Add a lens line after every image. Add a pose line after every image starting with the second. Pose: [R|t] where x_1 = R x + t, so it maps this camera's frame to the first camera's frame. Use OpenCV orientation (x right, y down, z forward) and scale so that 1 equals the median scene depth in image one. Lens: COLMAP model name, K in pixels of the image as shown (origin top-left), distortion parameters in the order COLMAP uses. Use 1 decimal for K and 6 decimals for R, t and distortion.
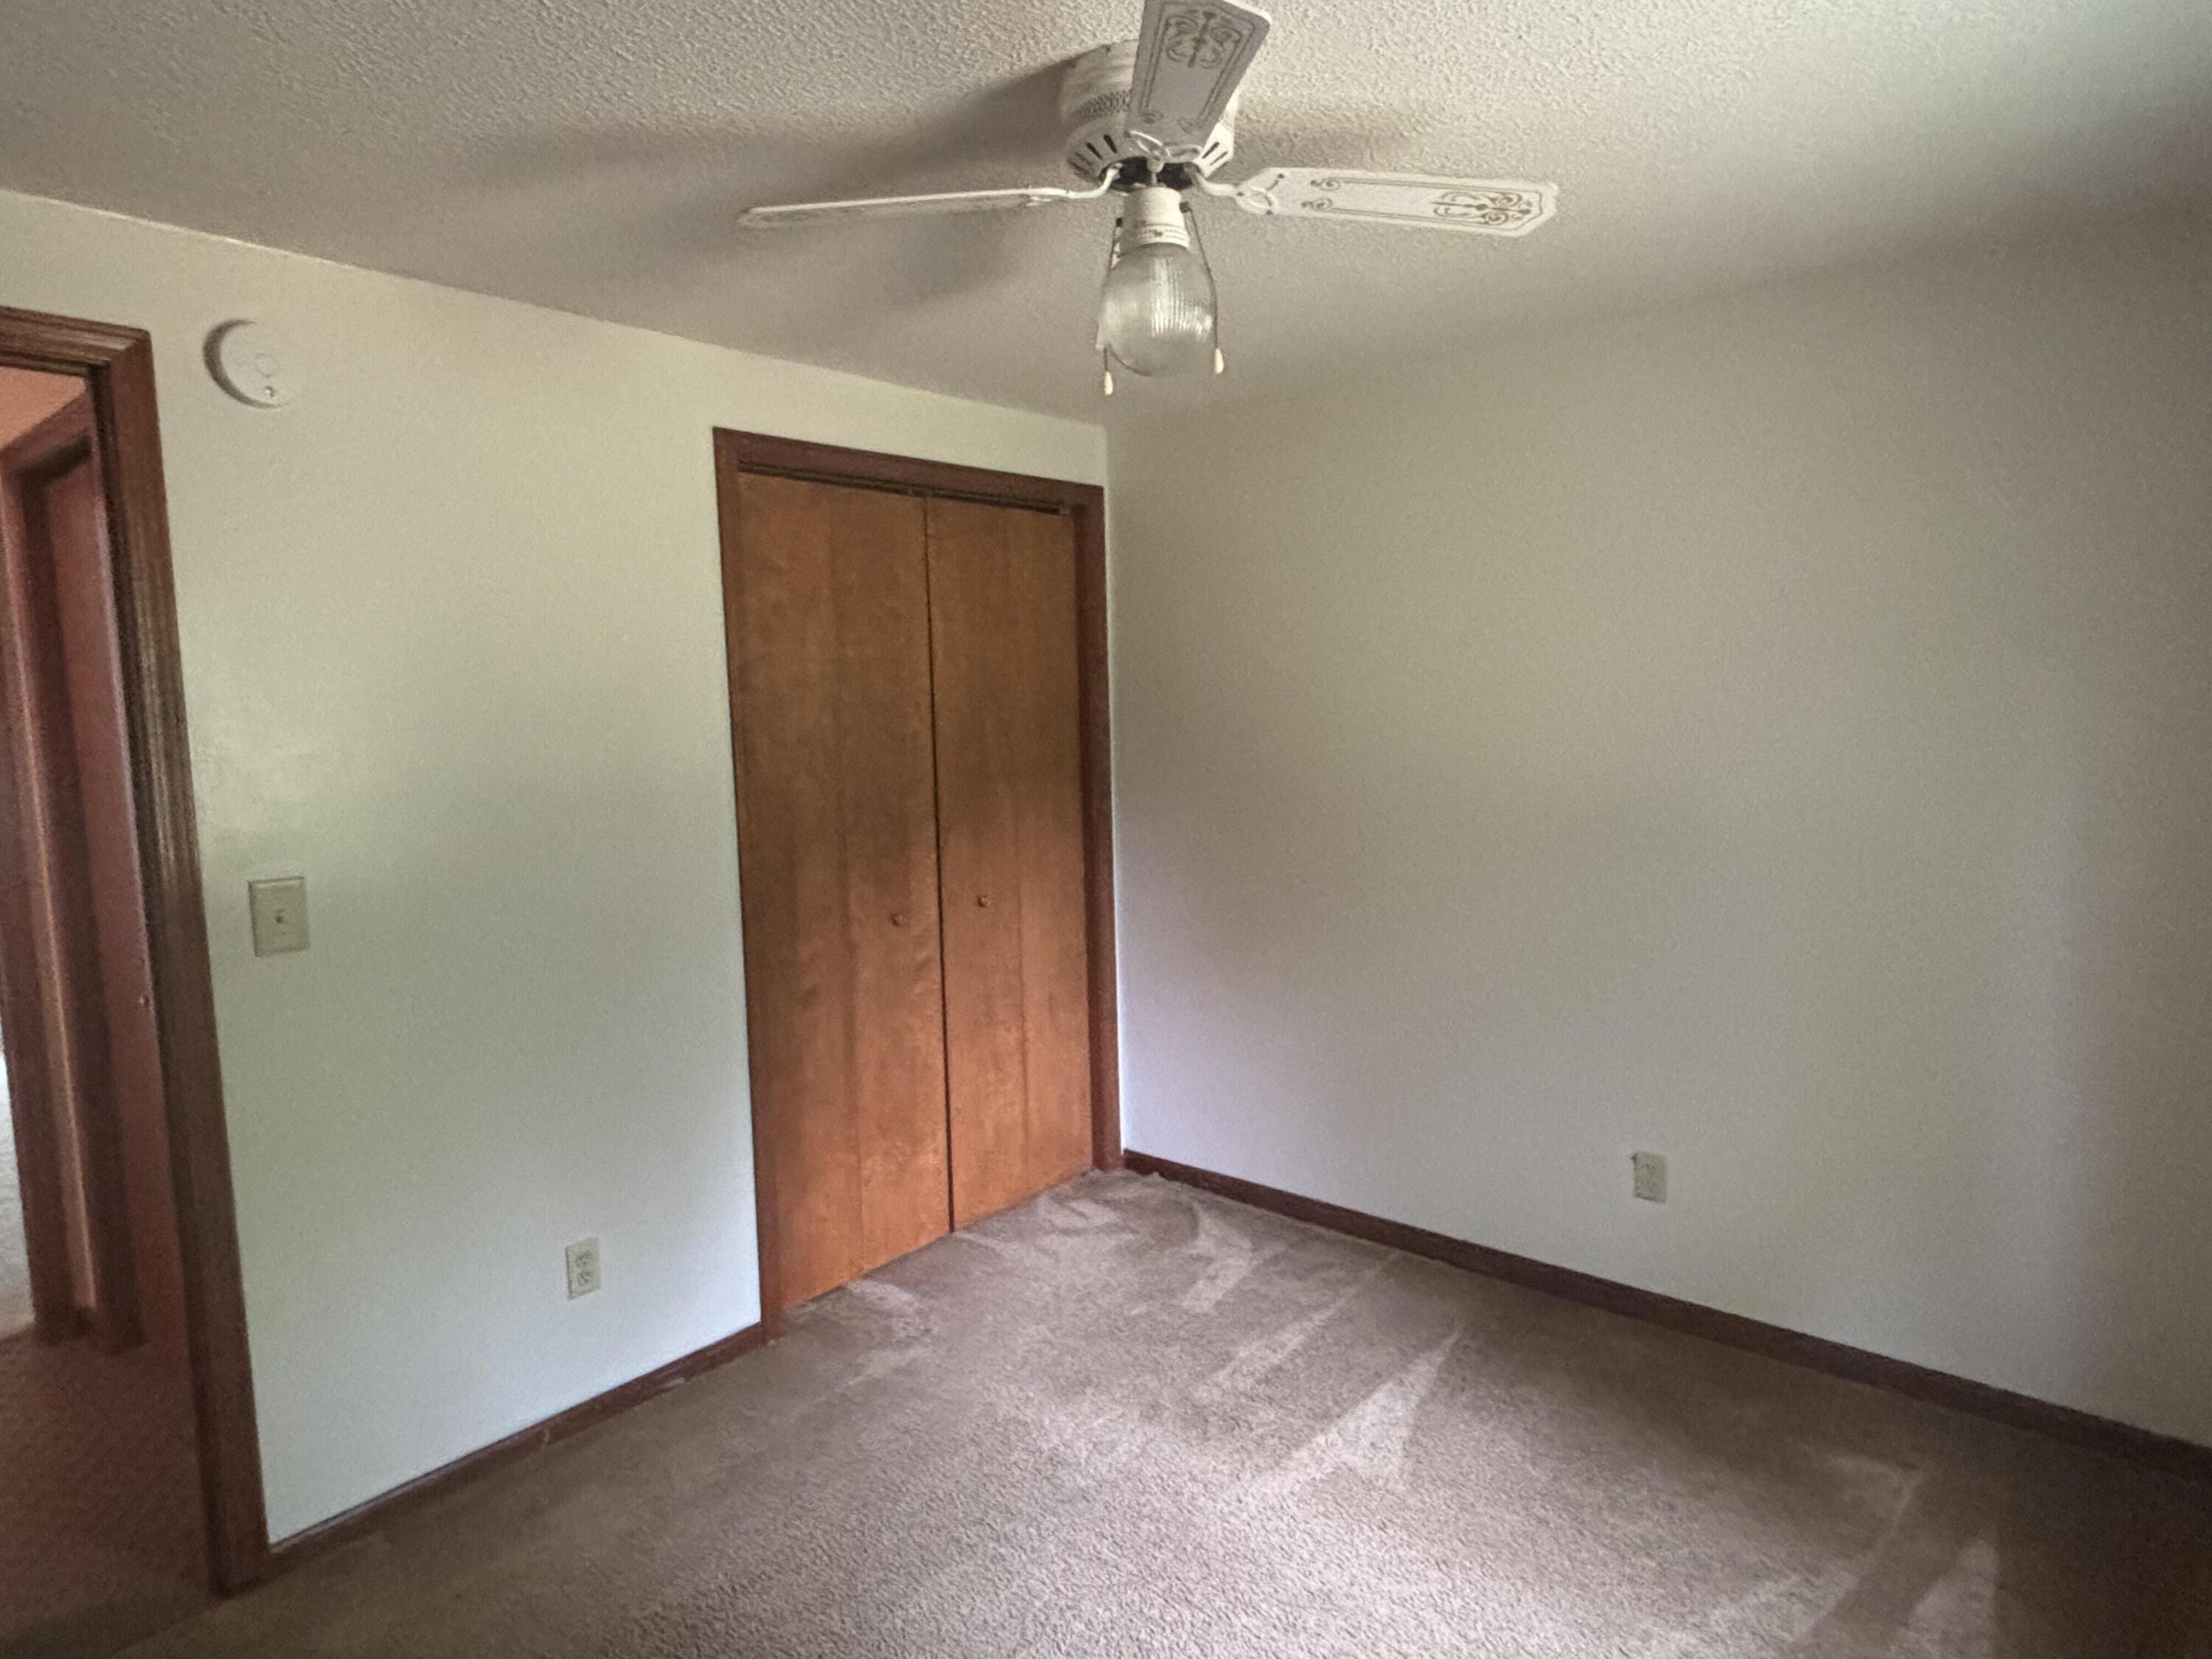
lens RADIAL K [[1262.5, 0, 1106.0], [0, 1262.5, 829.5], [0, 0, 1]] dist [-0.004343, -0.001298]
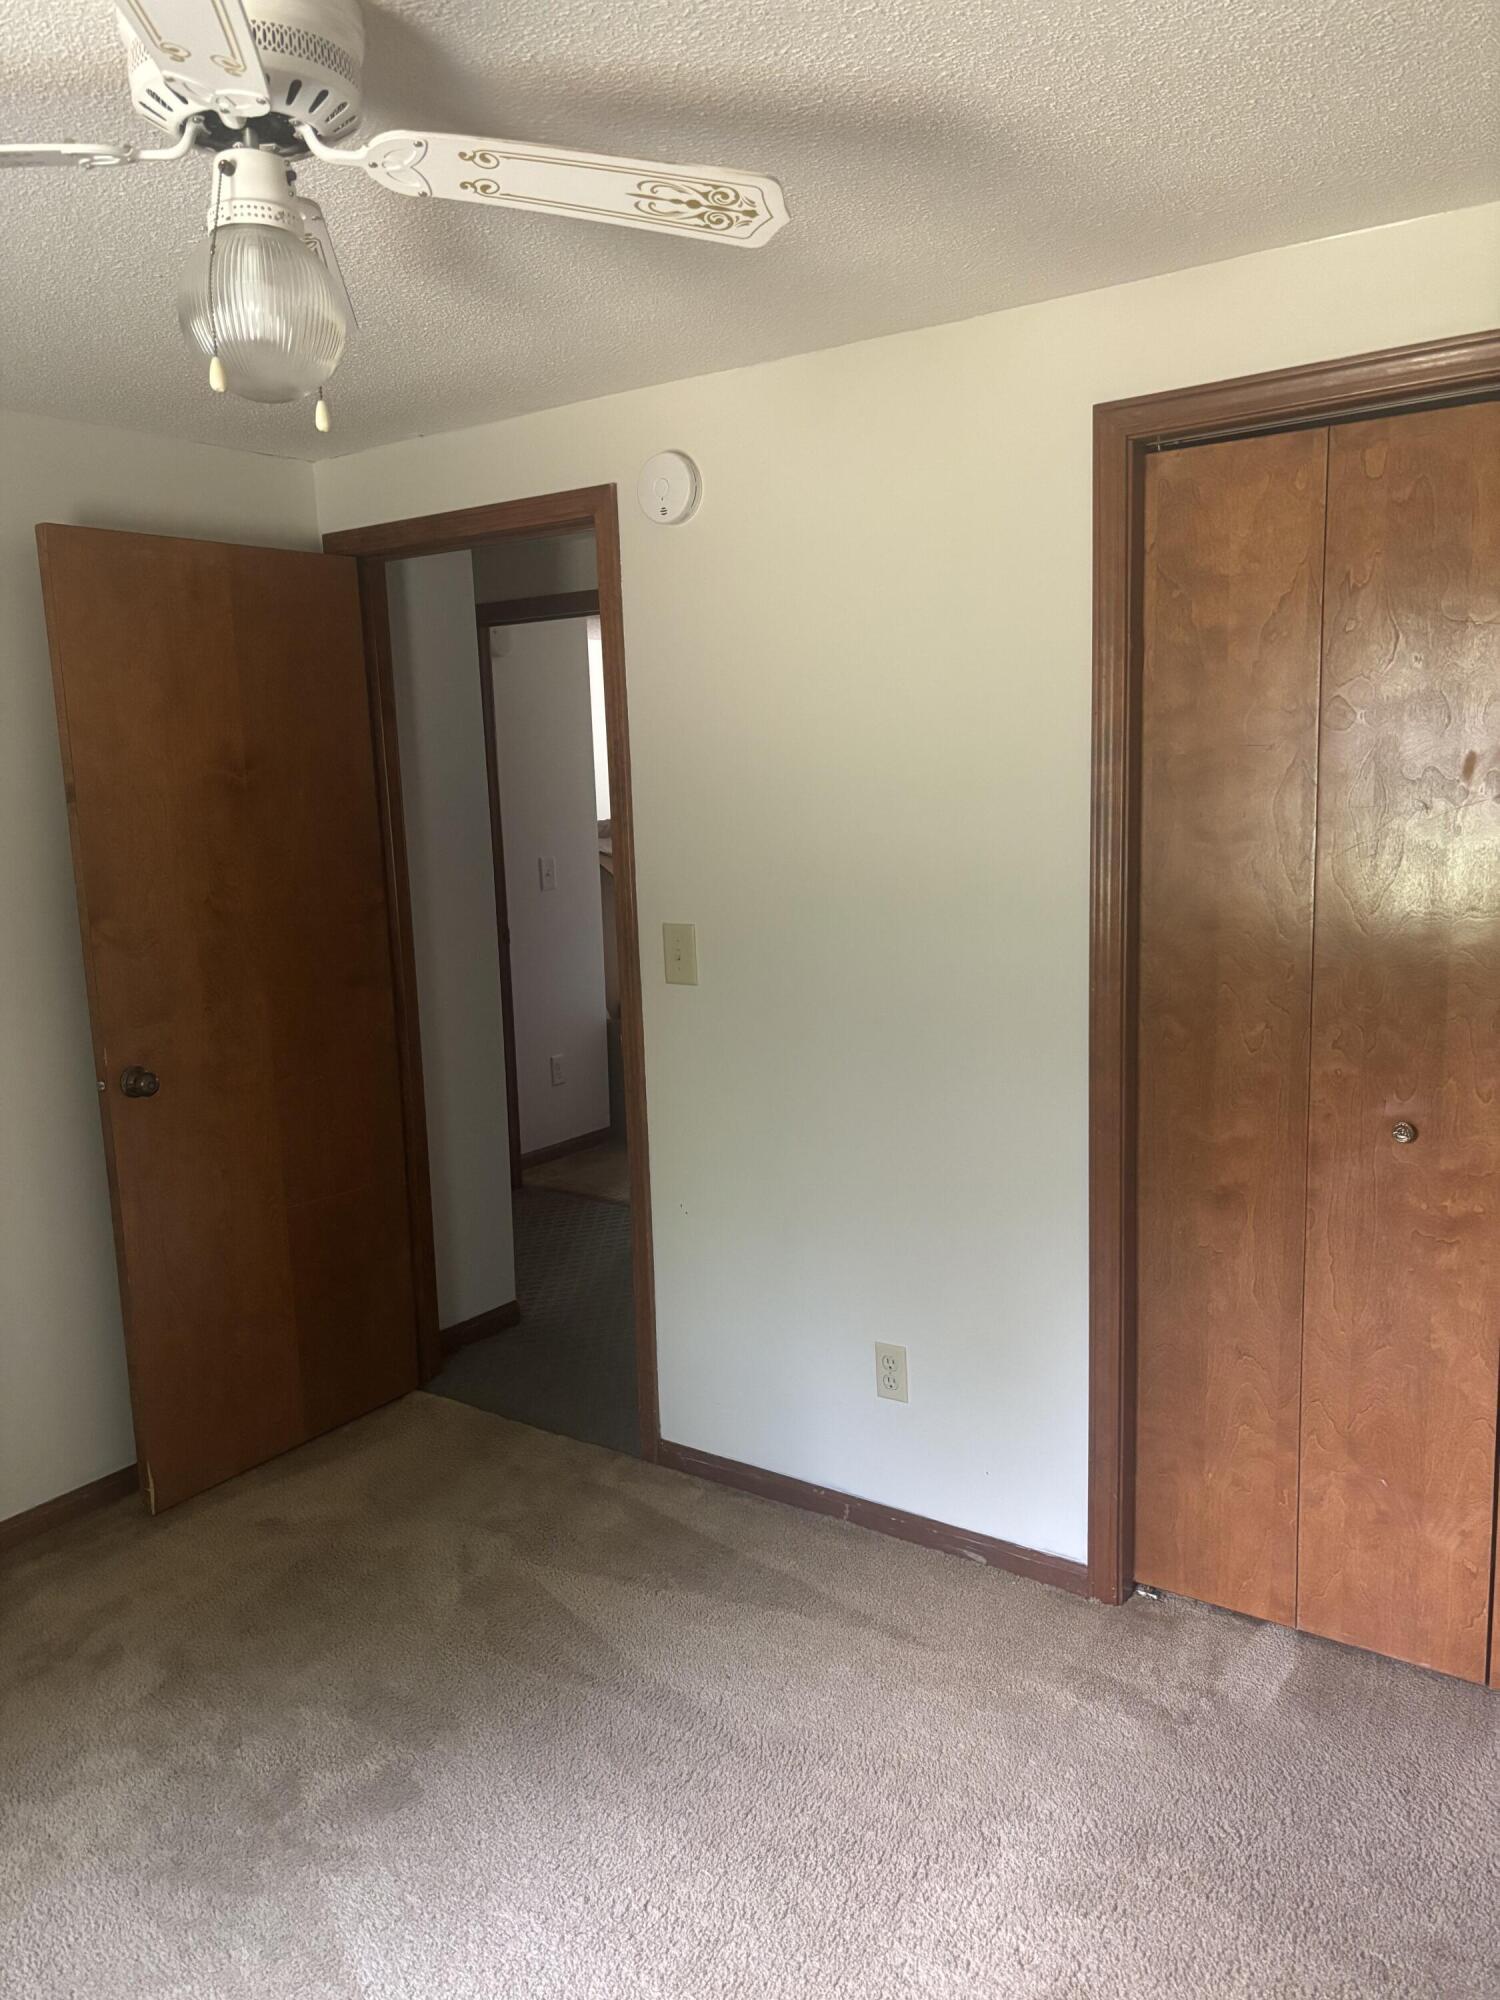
lens RADIAL K [[1509.5, 0, 750.0], [0, 1509.5, 1000.0], [0, 0, 1]] dist [-0.001637, -0.005806]
pose [[0.081766, 0.180178, -0.980230, 0.534058], [-0.076413, 0.981761, 0.174086, -0.098593], [0.993718, 0.060668, 0.094042, 0.640772]]
